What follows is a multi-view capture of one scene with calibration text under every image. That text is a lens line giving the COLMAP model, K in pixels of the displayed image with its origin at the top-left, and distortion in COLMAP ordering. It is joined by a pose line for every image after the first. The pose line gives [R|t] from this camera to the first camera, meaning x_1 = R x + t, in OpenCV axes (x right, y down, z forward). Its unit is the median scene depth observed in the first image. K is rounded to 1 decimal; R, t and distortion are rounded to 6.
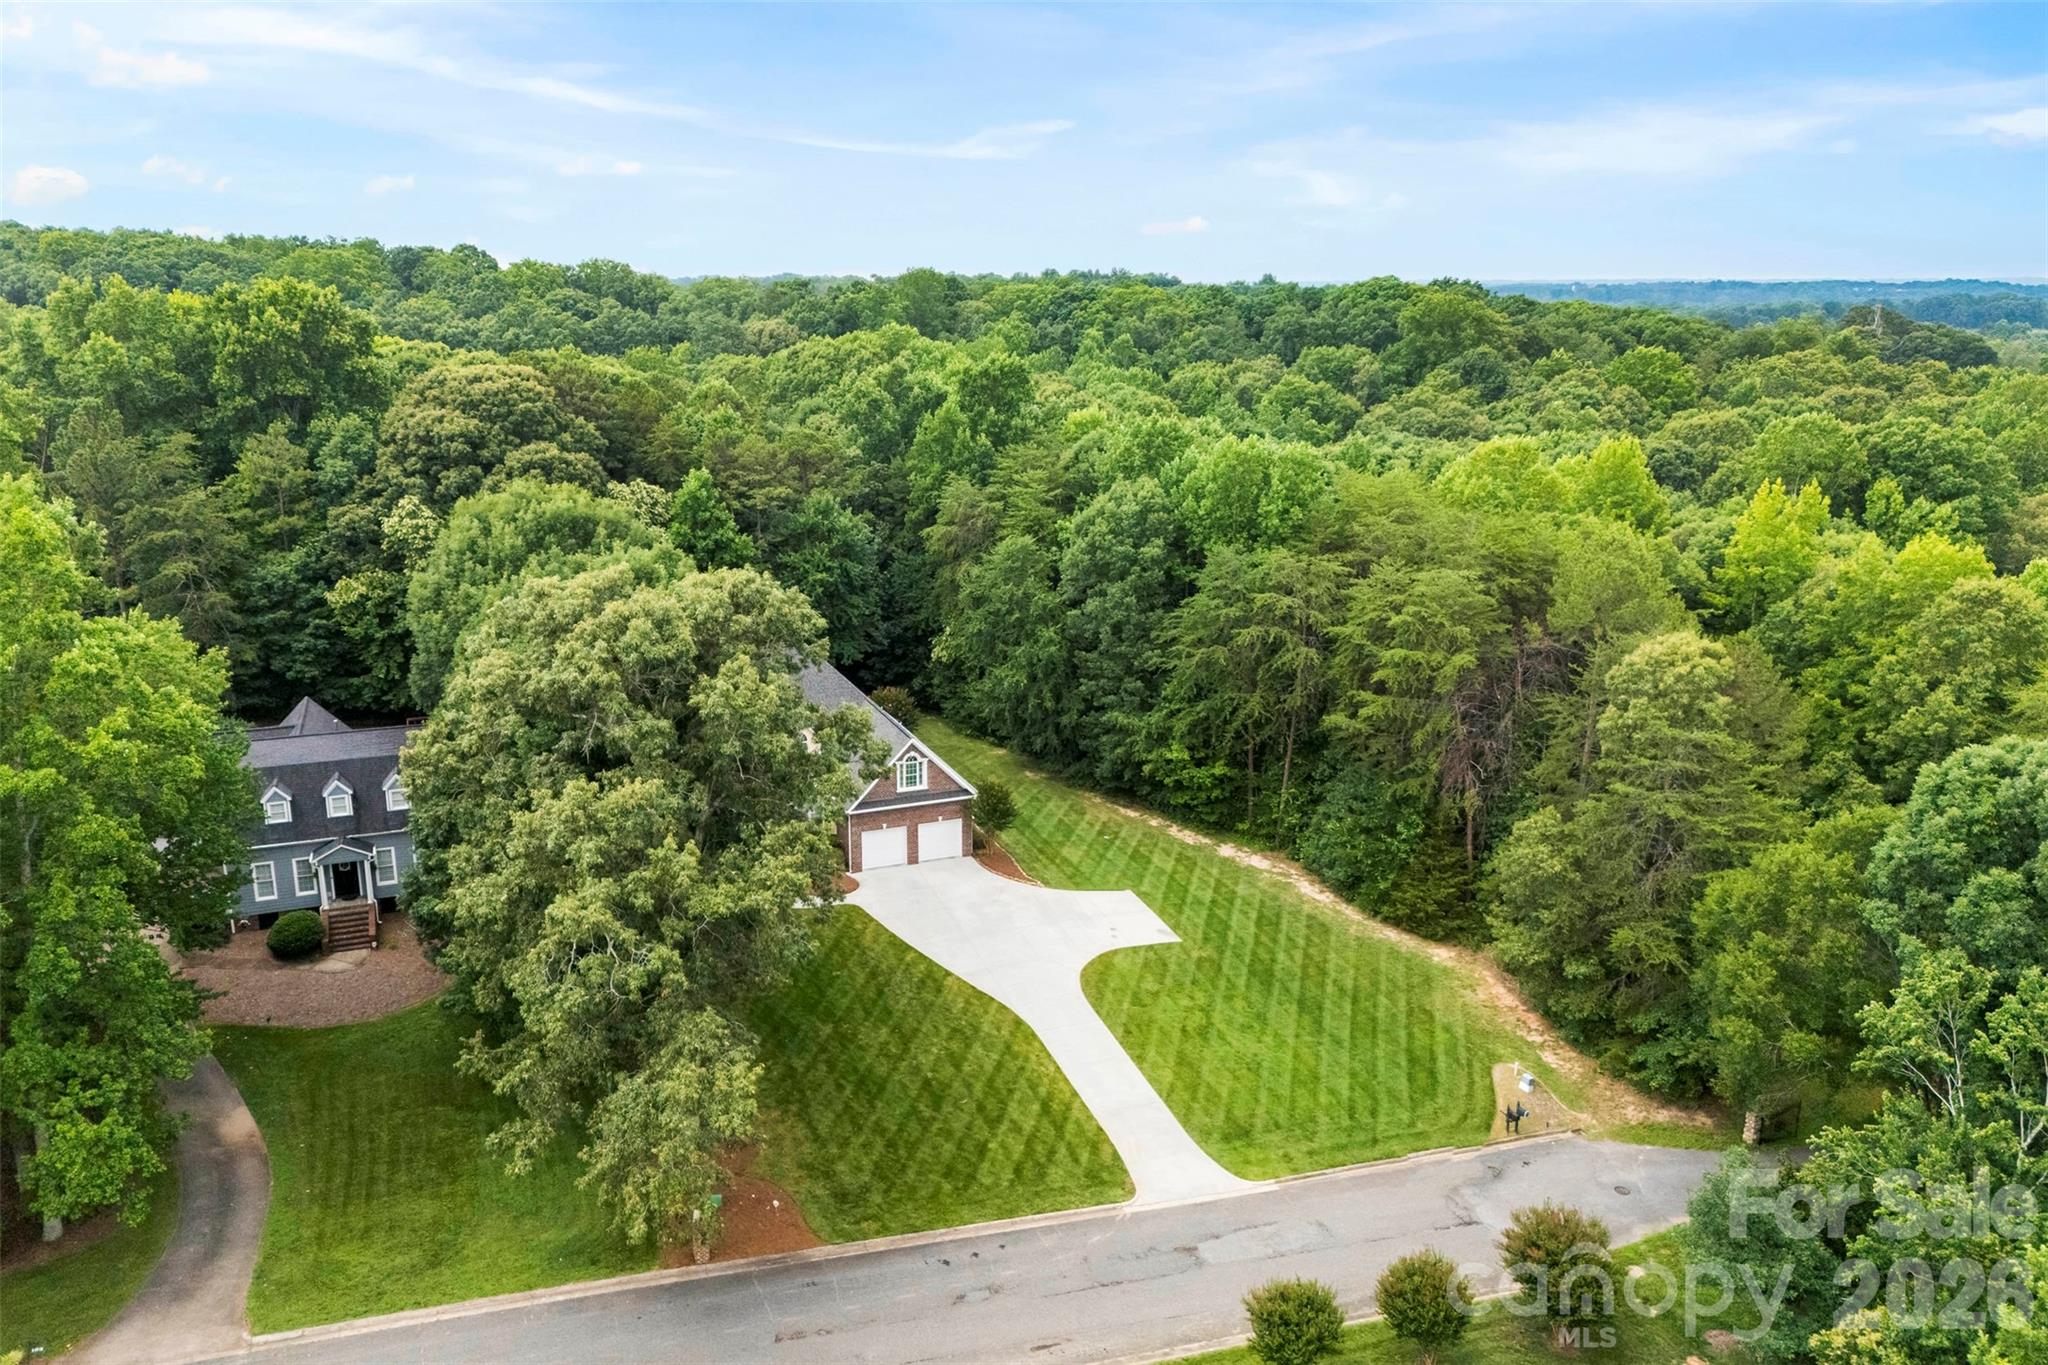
lens RADIAL K [[1546.6, 0, 1030.4], [0, 1546.6, 703.5], [0, 0, 1]] dist [0.085775, -0.084144]
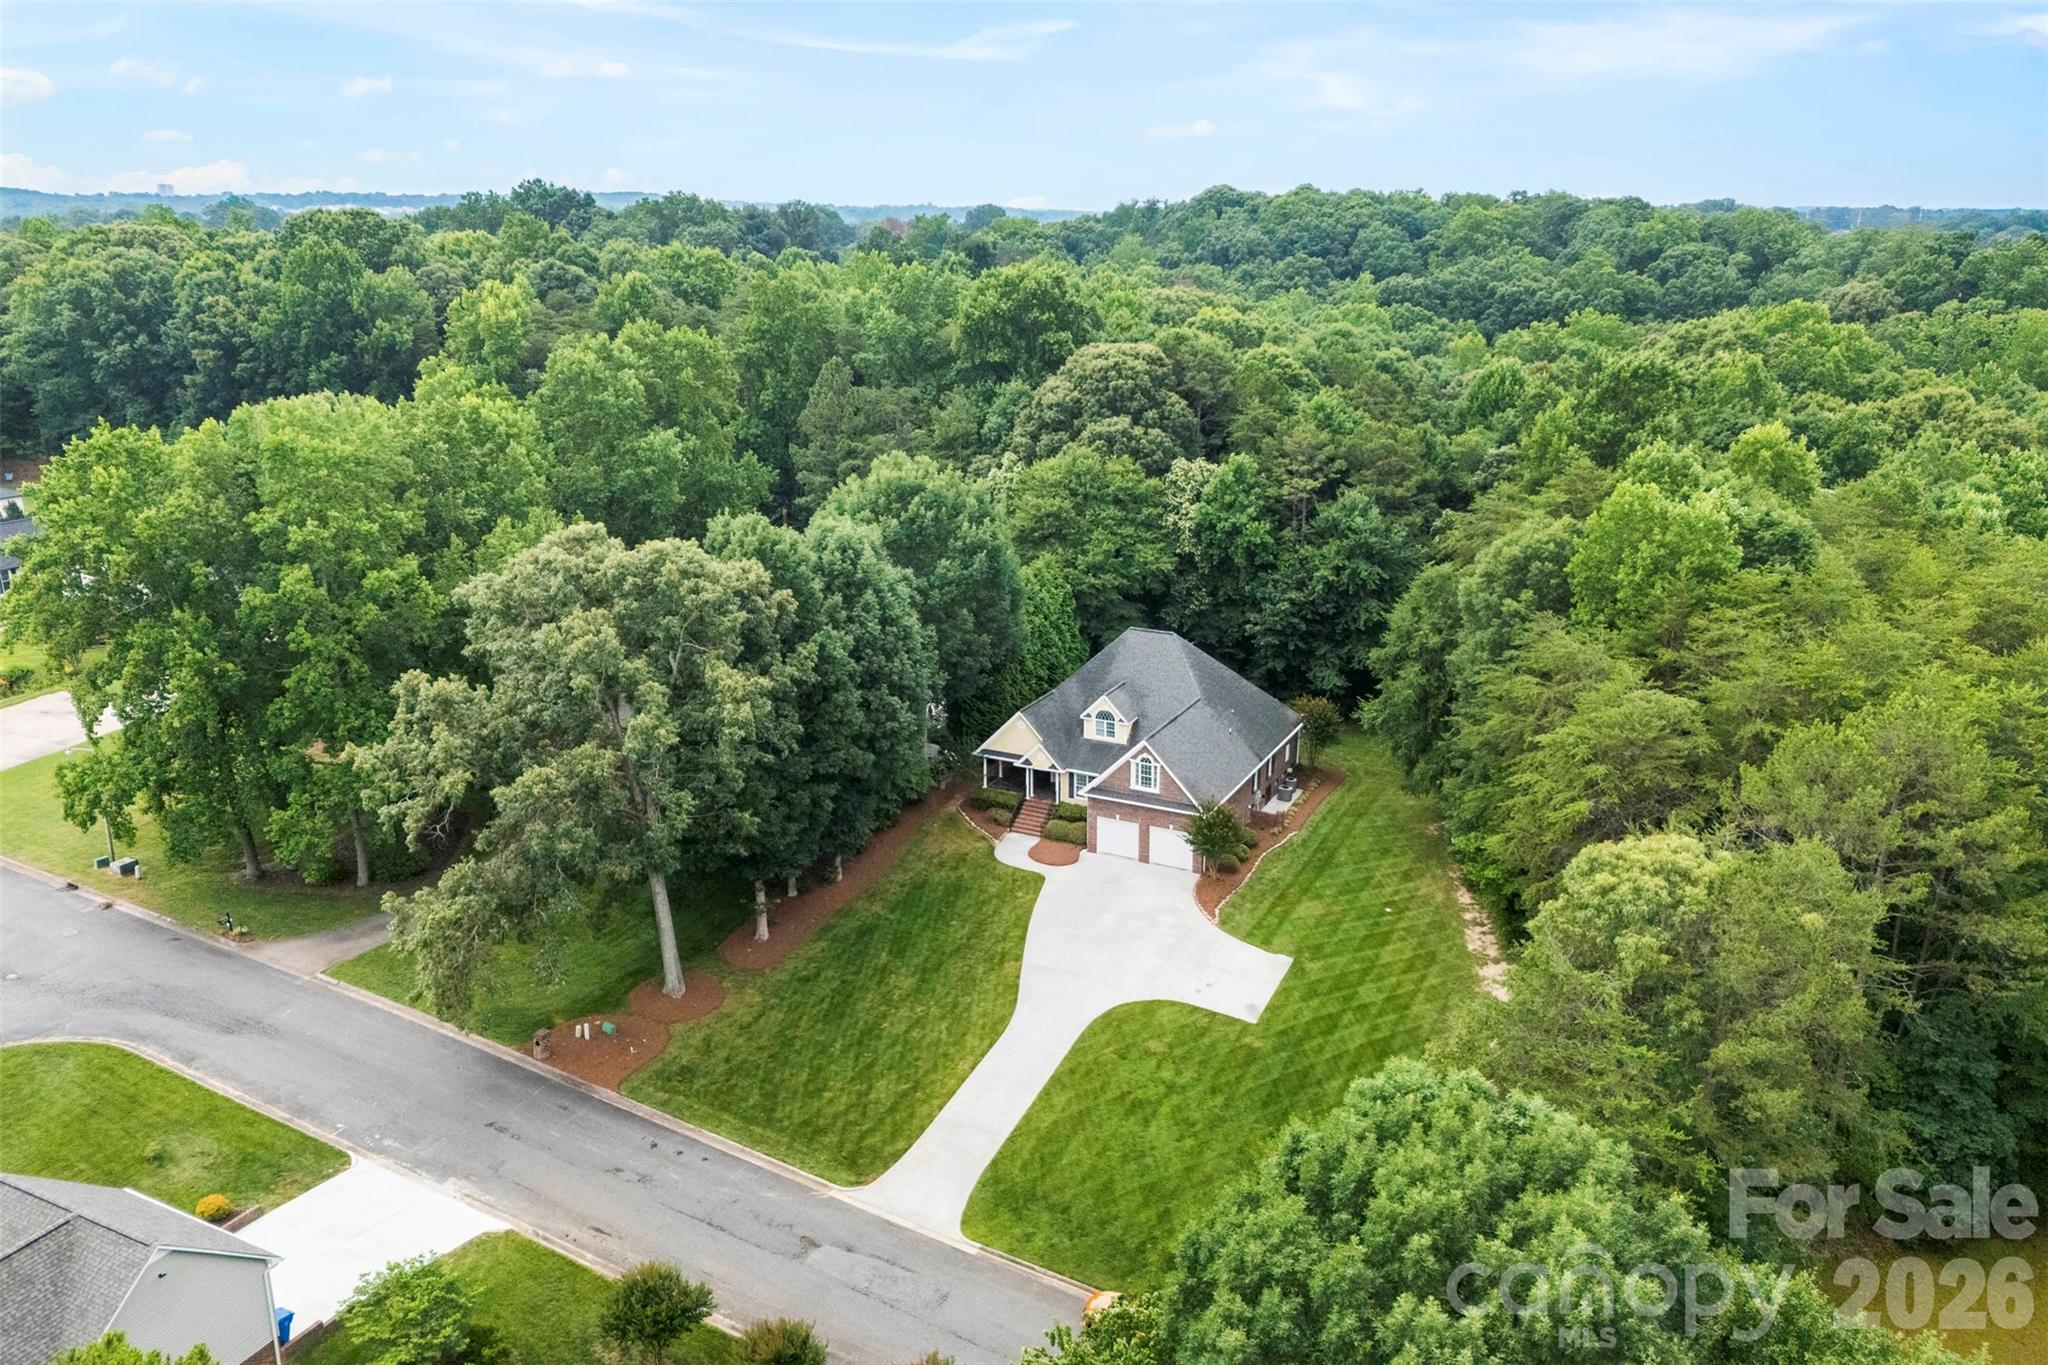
lens RADIAL K [[1546.6, 0, 1008.8], [0, 1546.6, 687.1], [0, 0, 1]] dist [0.085775, -0.084144]
pose [[0.649168, 0.217363, -0.728927, 0.548120], [-0.195463, 0.973790, 0.116305, -0.102784], [0.735102, 0.066977, 0.674640, 0.227616]]
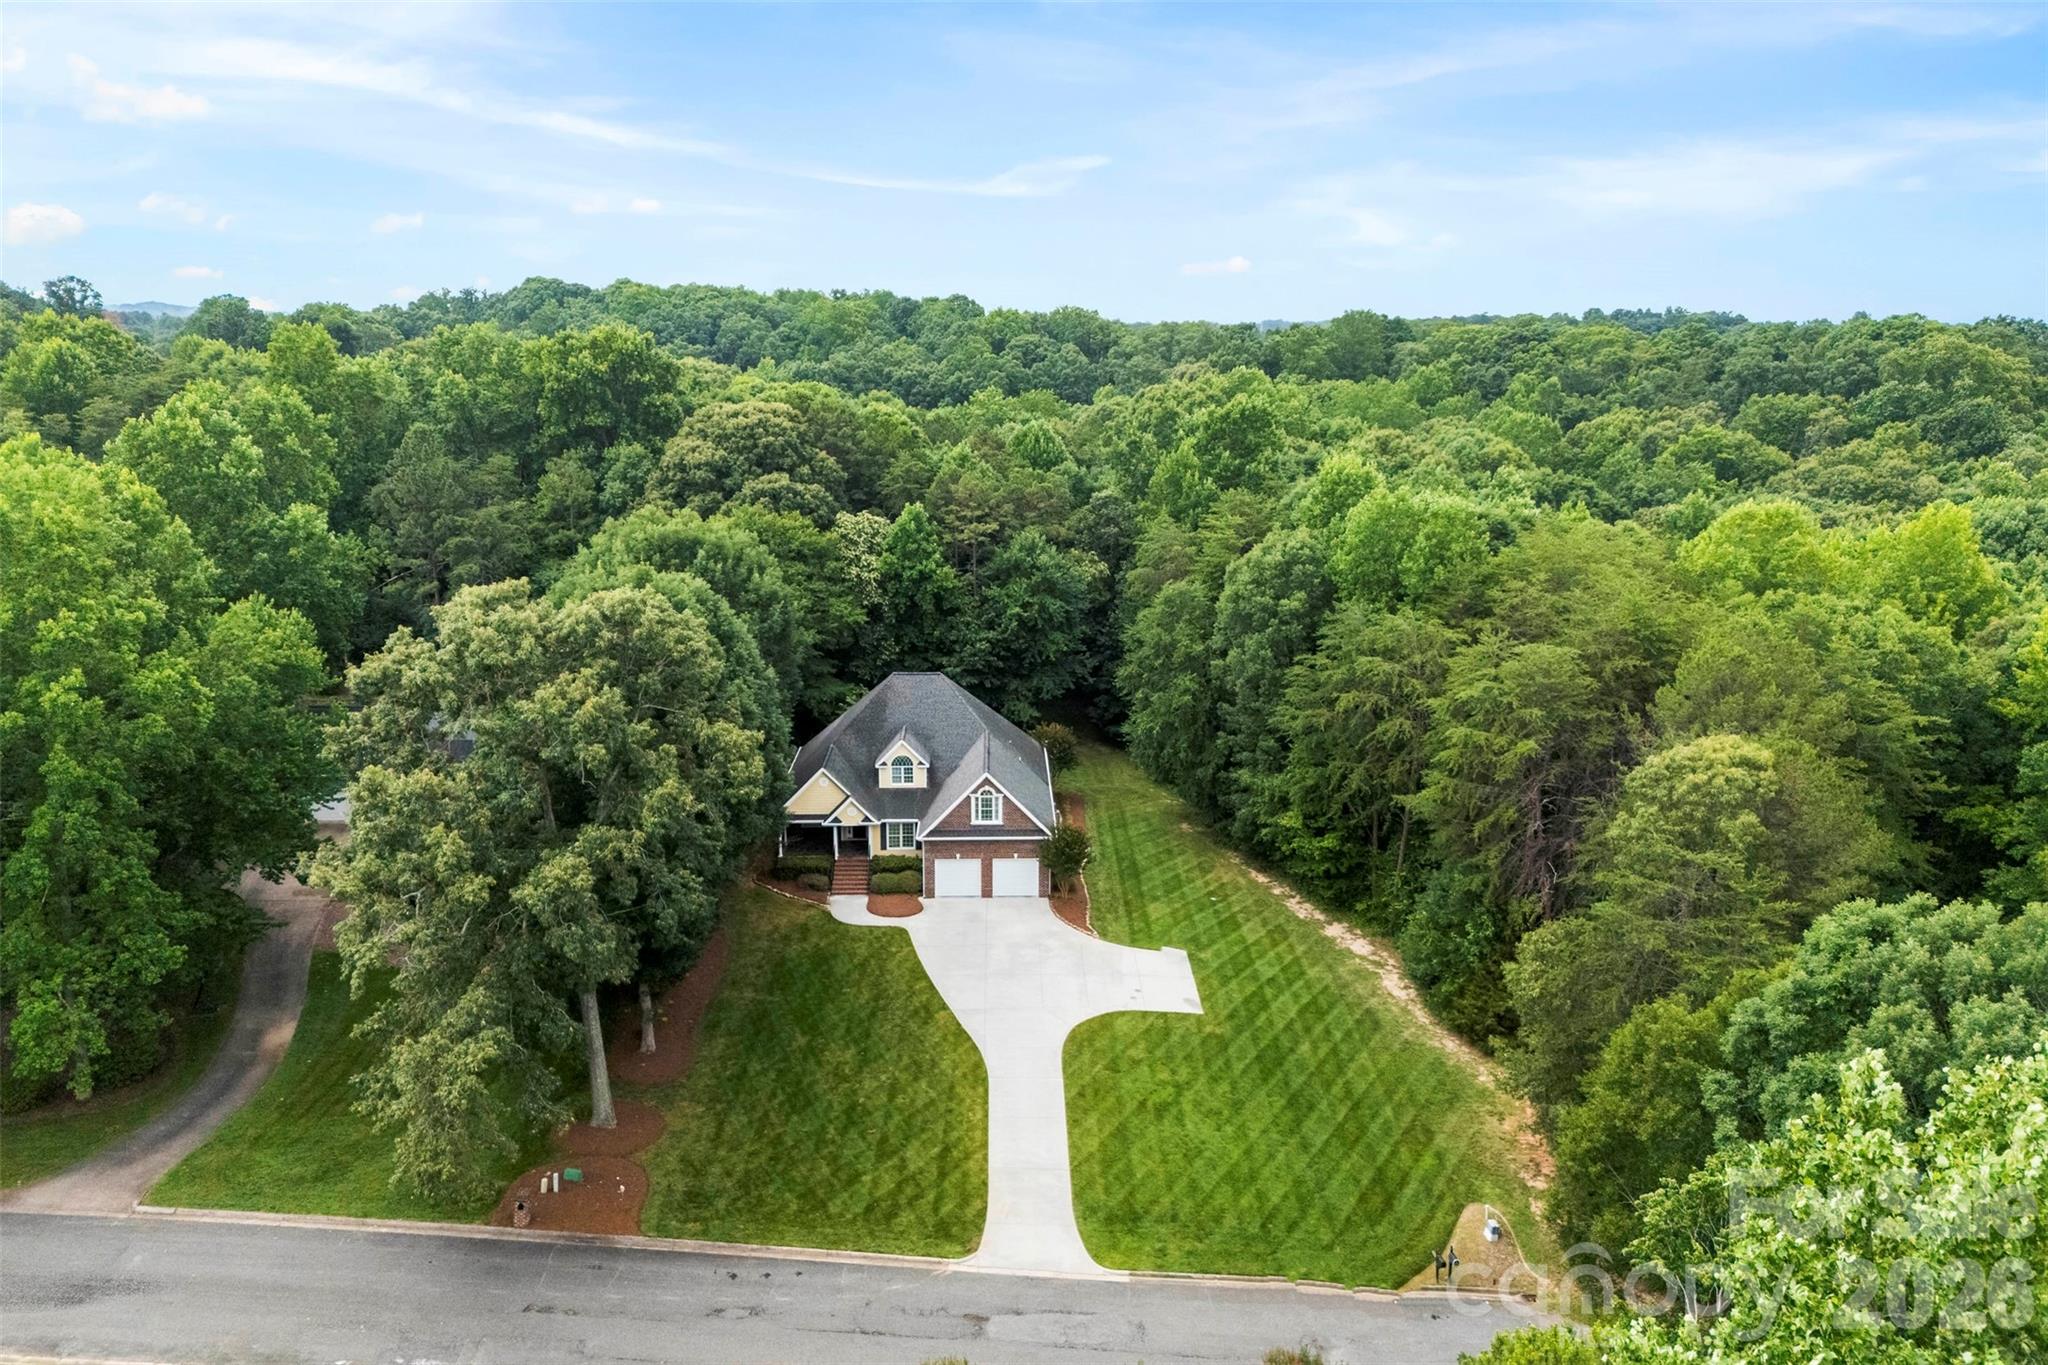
lens RADIAL K [[1546.6, 0, 1020.2], [0, 1546.6, 703.3], [0, 0, 1]] dist [0.085775, -0.084144]
pose [[0.931610, 0.084792, -0.353431, 0.272951], [-0.093990, 0.995533, -0.008909, -0.014573], [0.351097, 0.041518, 0.935418, 0.055538]]
